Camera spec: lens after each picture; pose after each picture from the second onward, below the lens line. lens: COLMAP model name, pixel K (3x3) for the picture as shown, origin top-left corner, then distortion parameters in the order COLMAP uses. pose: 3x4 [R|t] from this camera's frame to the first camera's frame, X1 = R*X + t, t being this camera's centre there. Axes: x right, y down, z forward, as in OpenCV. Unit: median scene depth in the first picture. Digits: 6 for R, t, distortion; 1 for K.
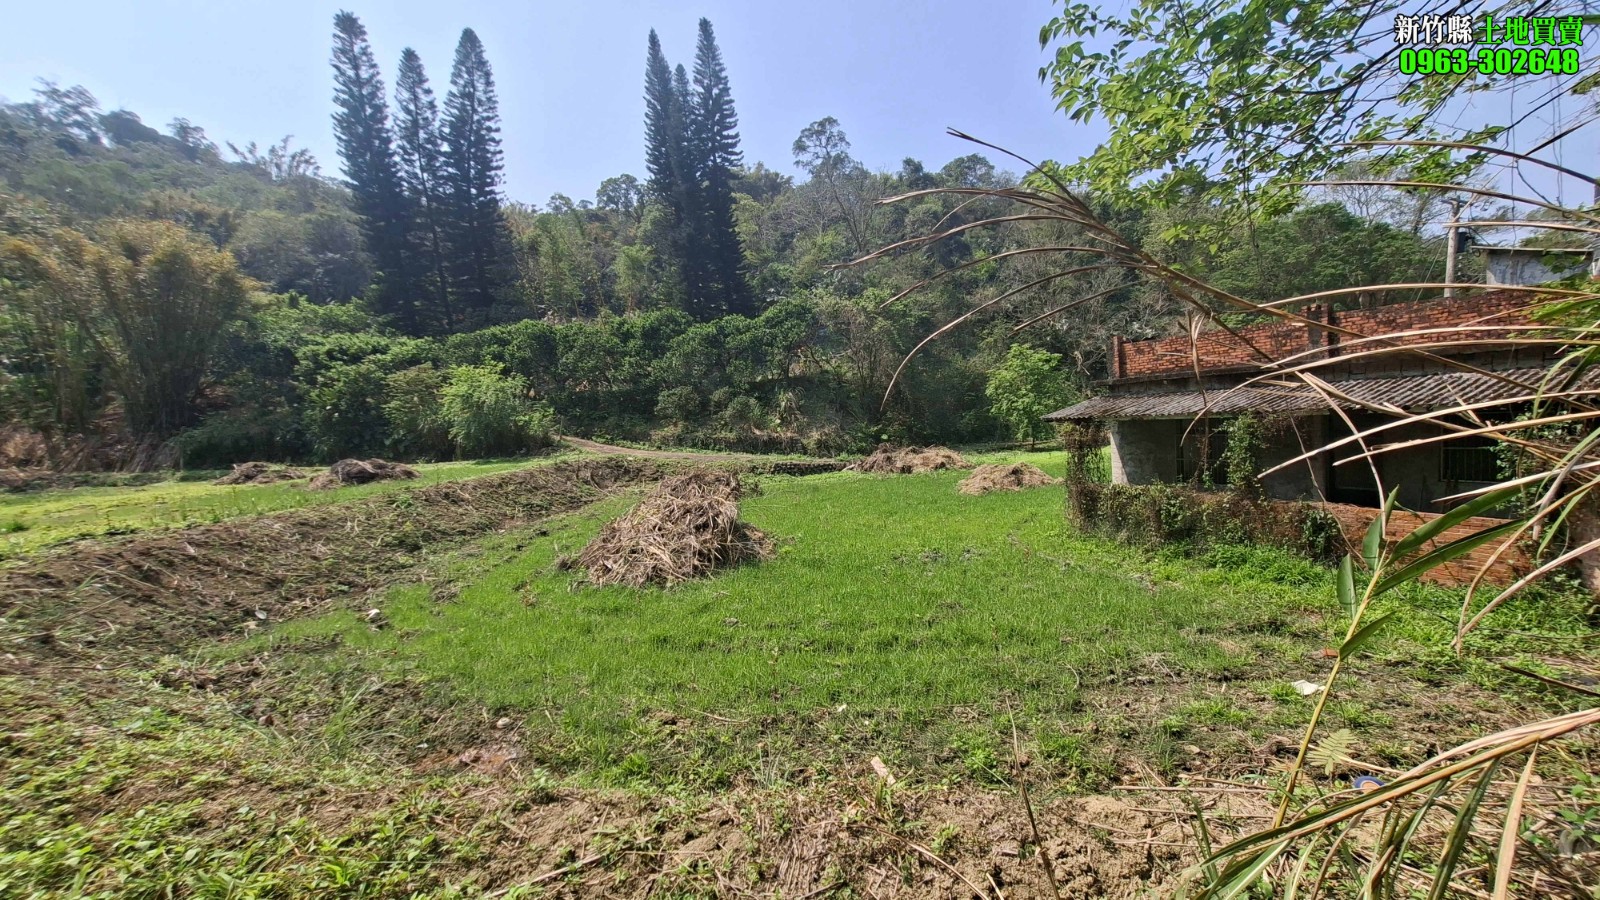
lens RADIAL K [[647.9, 0, 813.0], [0, 647.9, 456.4], [0, 0, 1]] dist [-0.004825, 0.002993]
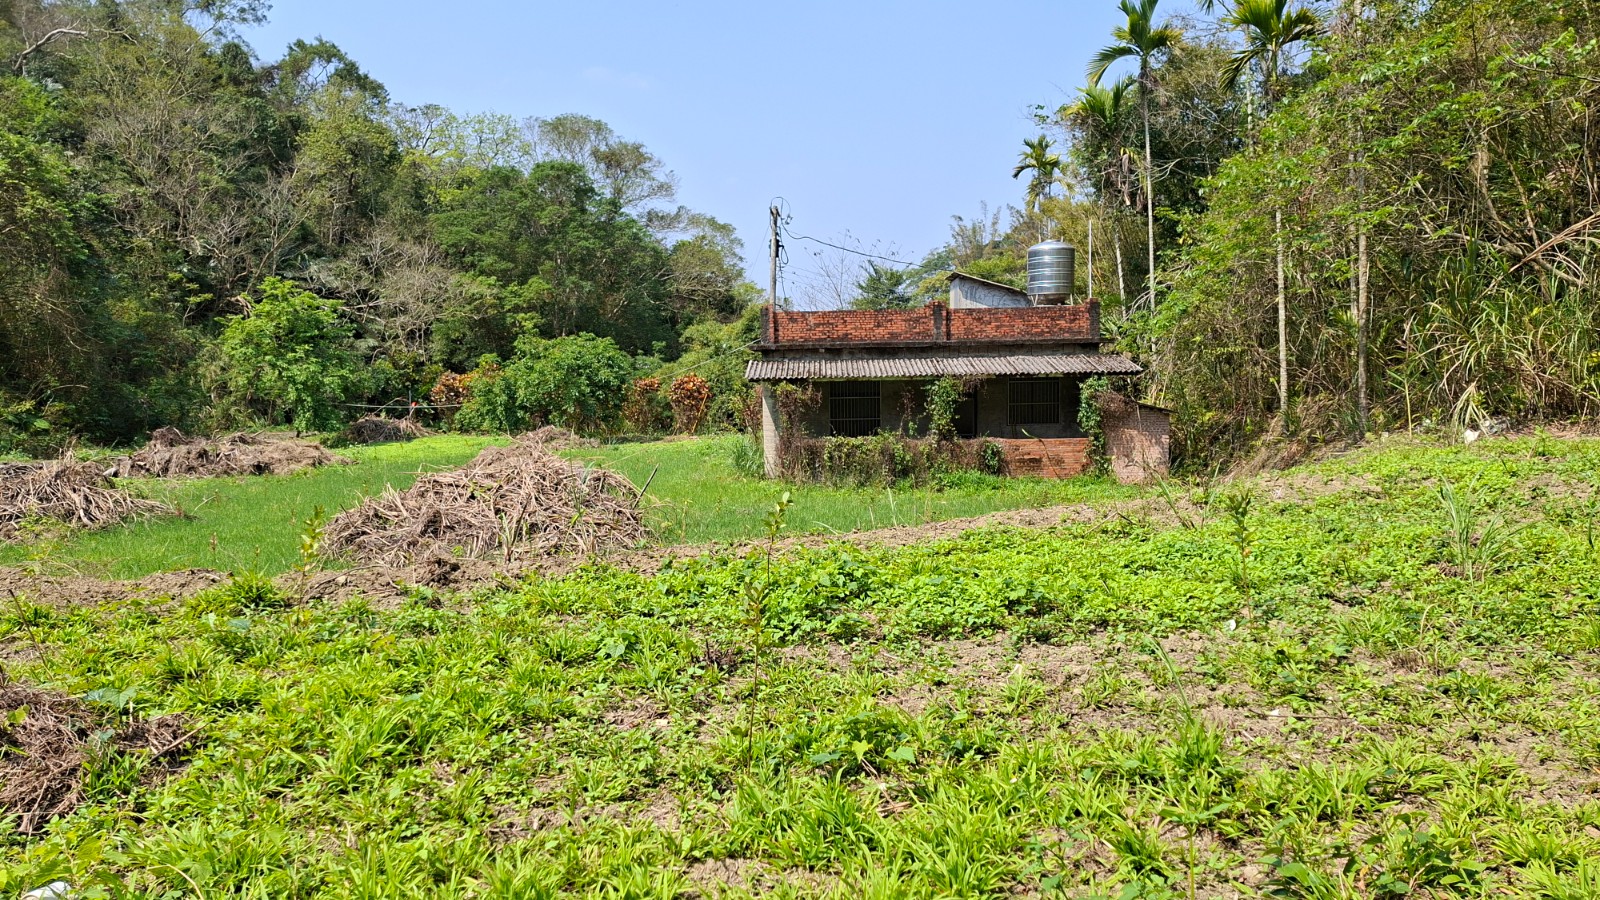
lens RADIAL K [[1114.6, 0, 841.8], [0, 1114.6, 452.2], [0, 0, 1]] dist [0.064977, -0.070756]
pose [[0.441343, -0.006754, 0.897313, -0.536440], [0.043008, 0.998982, -0.013635, 0.040645], [-0.896307, 0.044609, 0.441184, 0.062121]]
